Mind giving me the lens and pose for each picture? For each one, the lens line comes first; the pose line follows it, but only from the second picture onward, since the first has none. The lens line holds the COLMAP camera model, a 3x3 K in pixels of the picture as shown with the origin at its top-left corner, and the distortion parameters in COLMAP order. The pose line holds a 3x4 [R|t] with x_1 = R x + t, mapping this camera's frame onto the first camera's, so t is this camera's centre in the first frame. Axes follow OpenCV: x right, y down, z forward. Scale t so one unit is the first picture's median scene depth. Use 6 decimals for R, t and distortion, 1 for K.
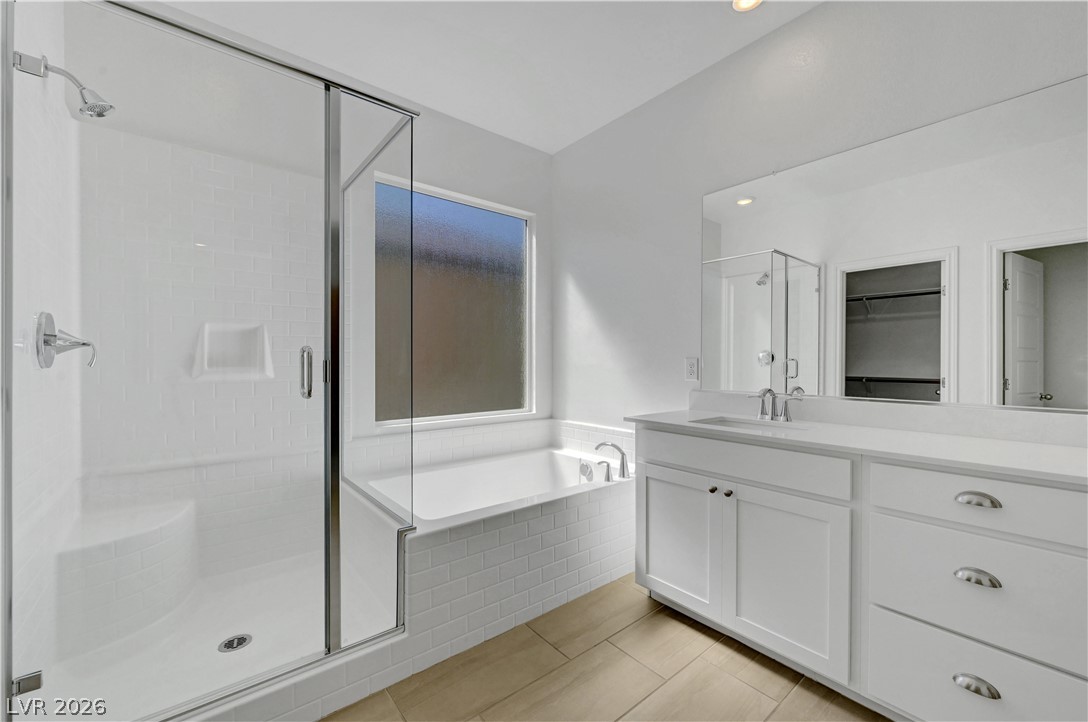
lens RADIAL K [[429.4, 0, 534.0], [0, 429.4, 365.6], [0, 0, 1]] dist [-0.000899, 0.000215]
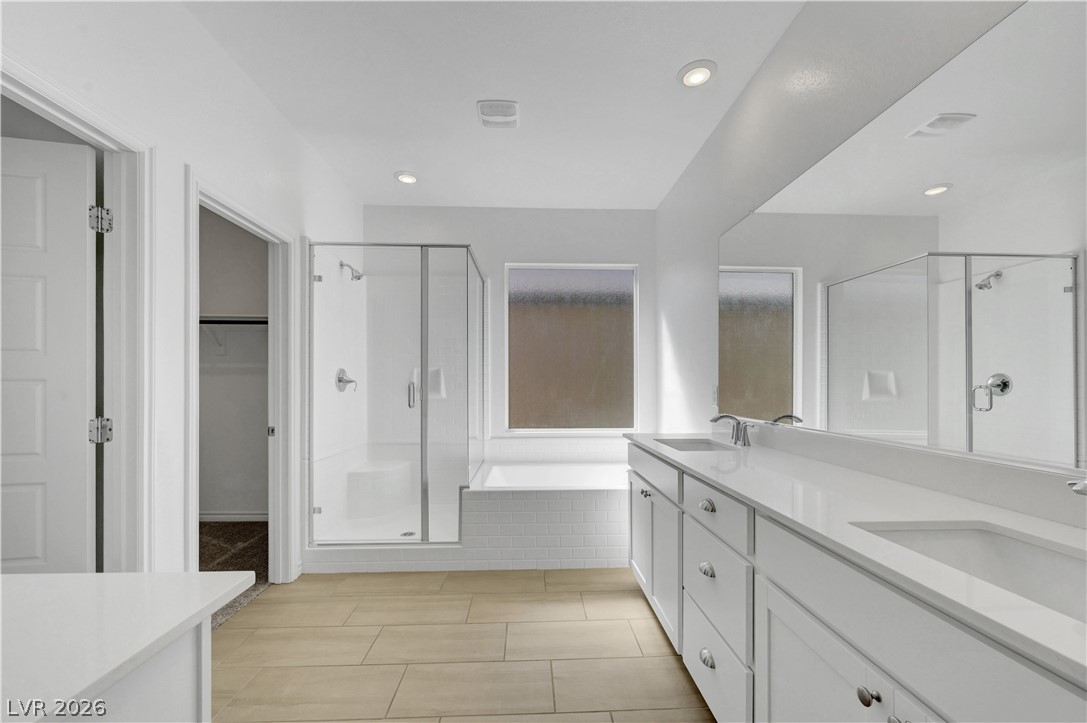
lens RADIAL K [[429.0, 0, 550.0], [0, 429.0, 388.6], [0, 0, 1]] dist [-0.000899, 0.000215]
pose [[0.804824, 0.003973, -0.593501, 0.811471], [-0.006267, 0.999979, -0.001804, -0.009947], [0.593481, 0.005172, 0.804831, -0.152322]]
